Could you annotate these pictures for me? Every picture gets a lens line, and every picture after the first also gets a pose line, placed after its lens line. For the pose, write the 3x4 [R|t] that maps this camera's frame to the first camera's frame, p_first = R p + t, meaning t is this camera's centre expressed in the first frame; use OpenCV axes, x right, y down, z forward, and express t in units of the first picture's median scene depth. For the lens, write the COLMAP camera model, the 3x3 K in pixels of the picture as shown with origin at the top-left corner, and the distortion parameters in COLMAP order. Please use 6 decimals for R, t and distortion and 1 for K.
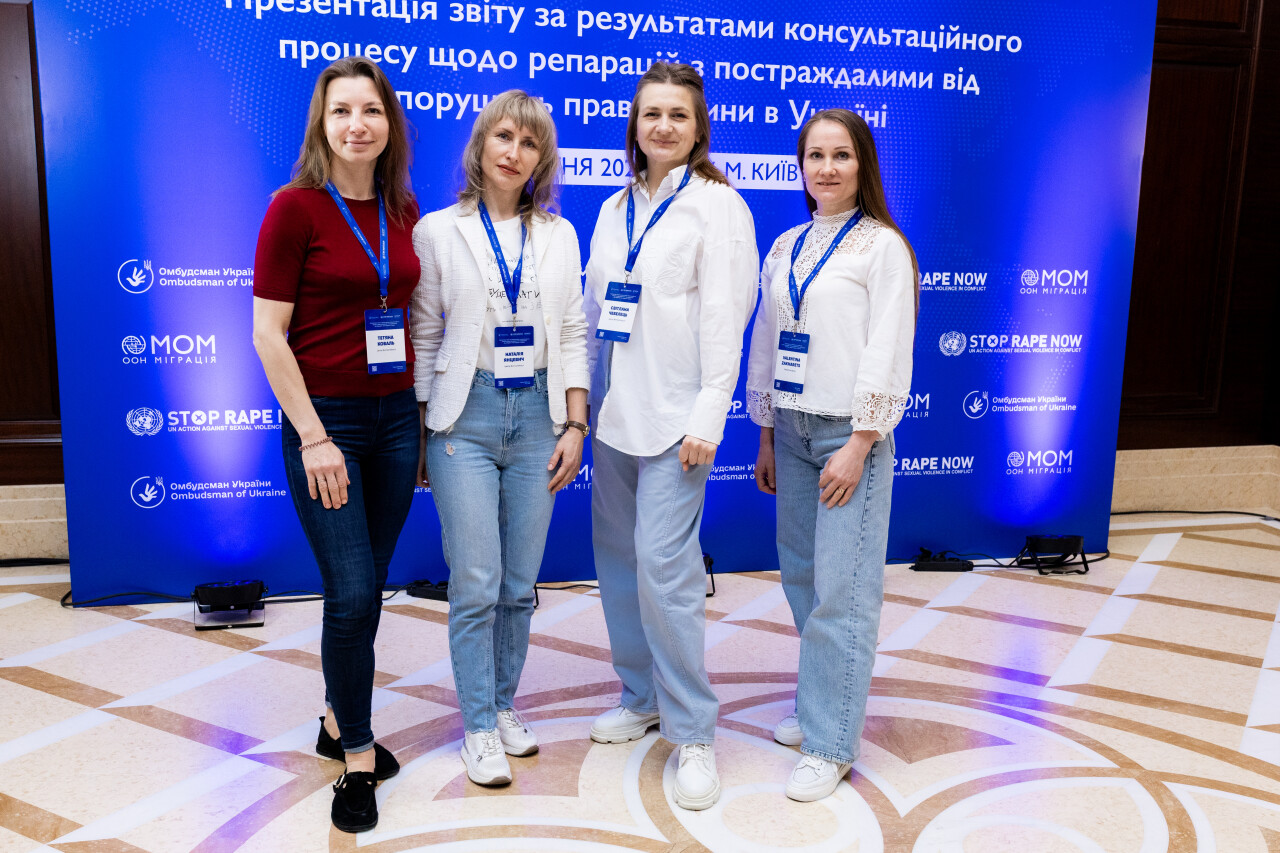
lens RADIAL K [[1299.4, 0, 640.2], [0, 1299.4, 455.0], [0, 0, 1]] dist [0.000552, 0.000000]
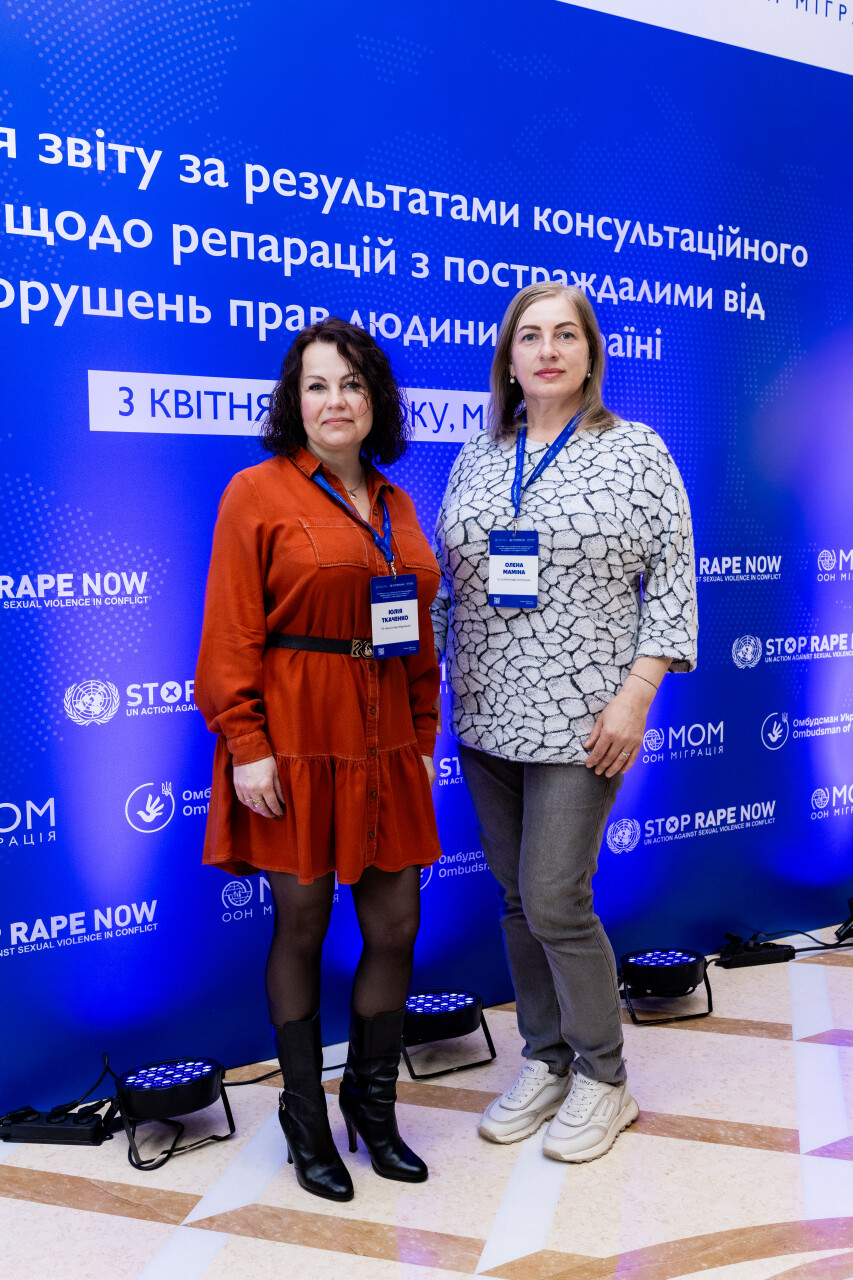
lens RADIAL K [[1201.5, 0, 429.0], [0, 1201.5, 640.3], [0, 0, 1]] dist [0.000604, 0.000000]
pose [[0.967213, -0.051680, 0.248653, -0.114895], [0.074779, 0.993625, -0.084362, -0.052740], [-0.242708, 0.100190, 0.964912, 0.420553]]
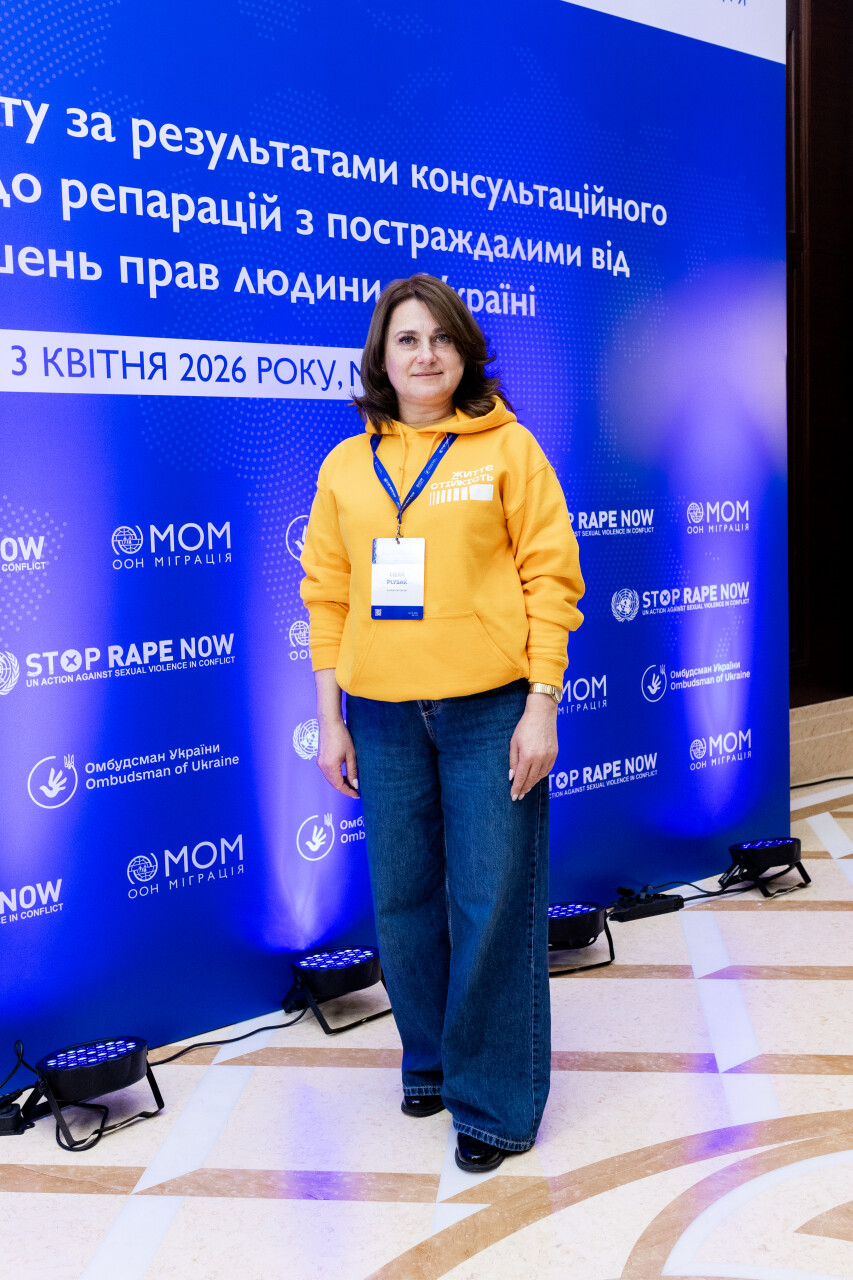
lens RADIAL K [[1348.5, 0, 434.9], [0, 1348.5, 599.6], [0, 0, 1]] dist [0.001262, 0.000000]
pose [[0.910354, -0.080316, 0.405961, -0.189450], [0.126678, 0.987978, -0.088610, -0.037504], [-0.393964, 0.132093, 0.909584, 0.372886]]
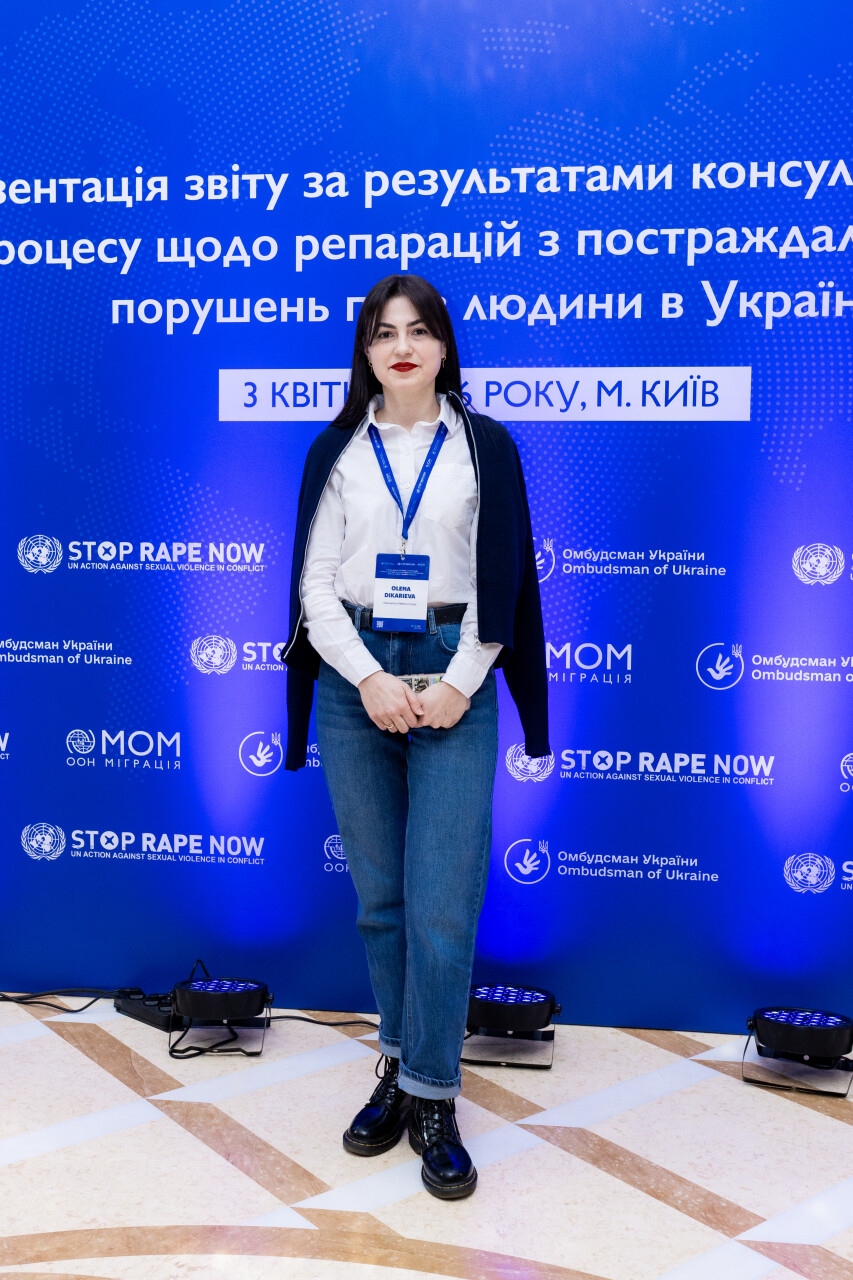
lens RADIAL K [[1299.4, 0, 397.6], [0, 1299.4, 615.3], [0, 0, 1]] dist [0.000552, 0.000000]
pose [[0.927919, 0.011539, -0.372604, 0.219820], [-0.062225, 0.990292, -0.124293, -0.023339], [0.367553, 0.138520, 0.919629, 0.390330]]
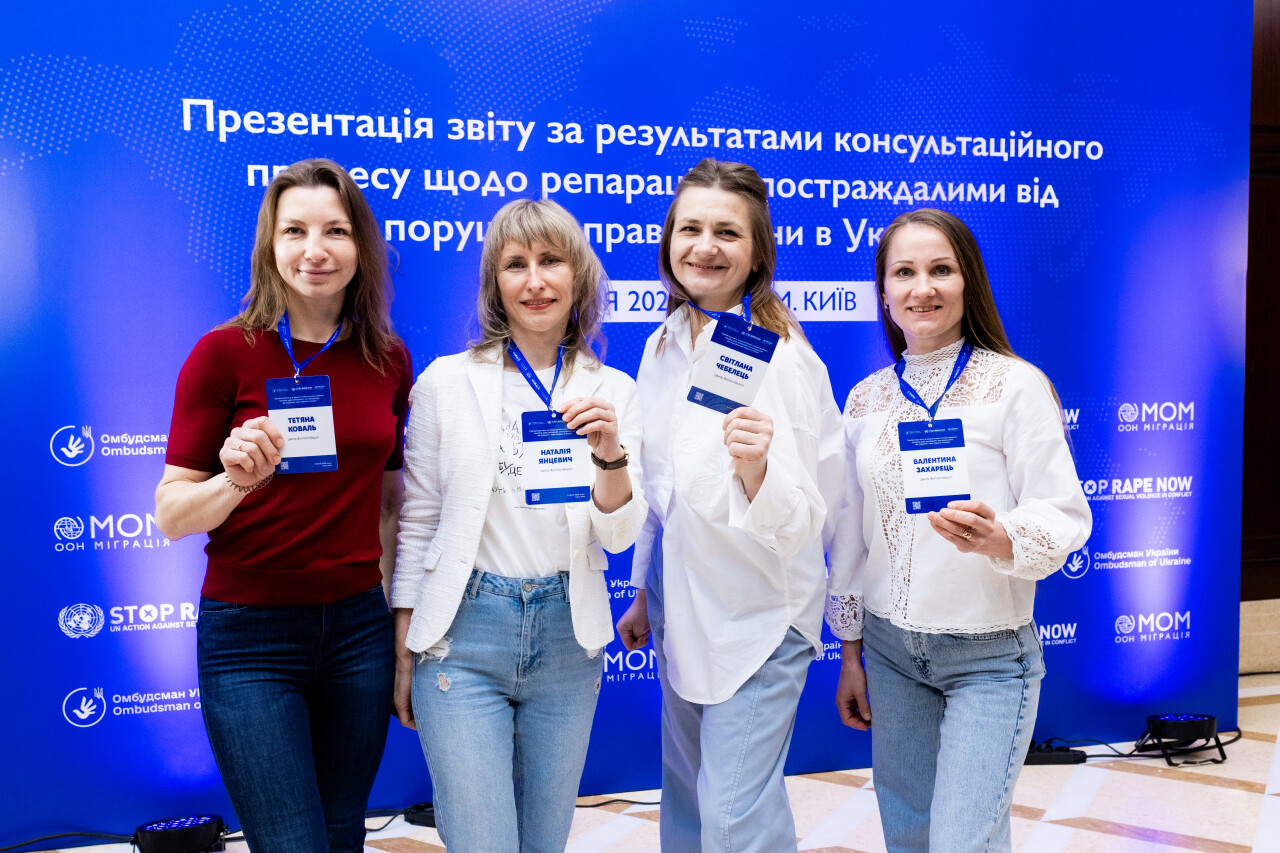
lens RADIAL K [[1275.0, 0, 666.6], [0, 1275.0, 433.8], [0, 0, 1]] dist [0.001289, 0.000000]
pose [[0.999520, -0.030959, -0.001106, -0.006617], [0.030583, 0.991819, -0.123937, -0.029899], [0.004934, 0.123843, 0.992290, 0.176855]]
